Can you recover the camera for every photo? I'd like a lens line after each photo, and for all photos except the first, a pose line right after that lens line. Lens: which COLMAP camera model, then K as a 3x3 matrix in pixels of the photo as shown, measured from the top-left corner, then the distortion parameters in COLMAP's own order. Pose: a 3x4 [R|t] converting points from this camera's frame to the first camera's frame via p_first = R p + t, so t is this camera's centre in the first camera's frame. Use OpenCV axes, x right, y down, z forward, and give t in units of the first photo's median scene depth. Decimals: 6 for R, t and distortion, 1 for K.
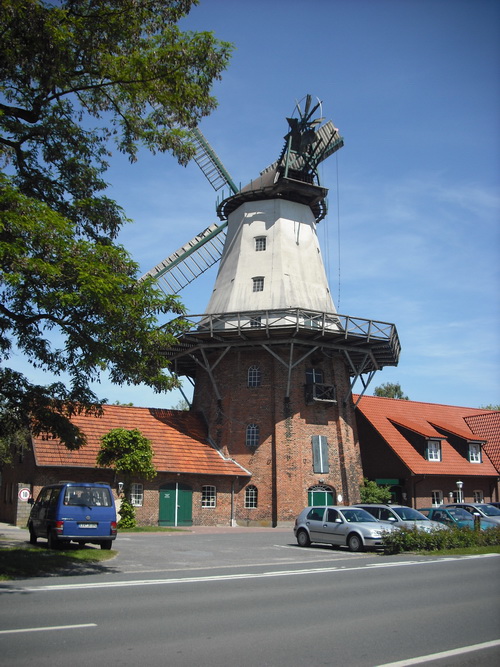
lens RADIAL K [[716.5, 0, 252.5], [0, 716.5, 332.6], [0, 0, 1]] dist [-0.113406, 0.000000]
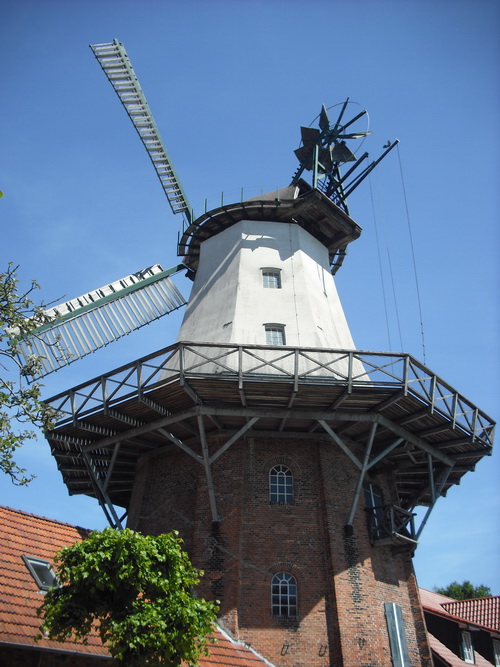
lens RADIAL K [[716.5, 0, 245.8], [0, 716.5, 334.7], [0, 0, 1]] dist [-0.113406, 0.000000]
pose [[0.938236, 0.175039, 0.298452, -0.201982], [-0.086664, 0.953984, -0.287060, 0.109936], [-0.334966, 0.243465, 0.910232, 0.496081]]
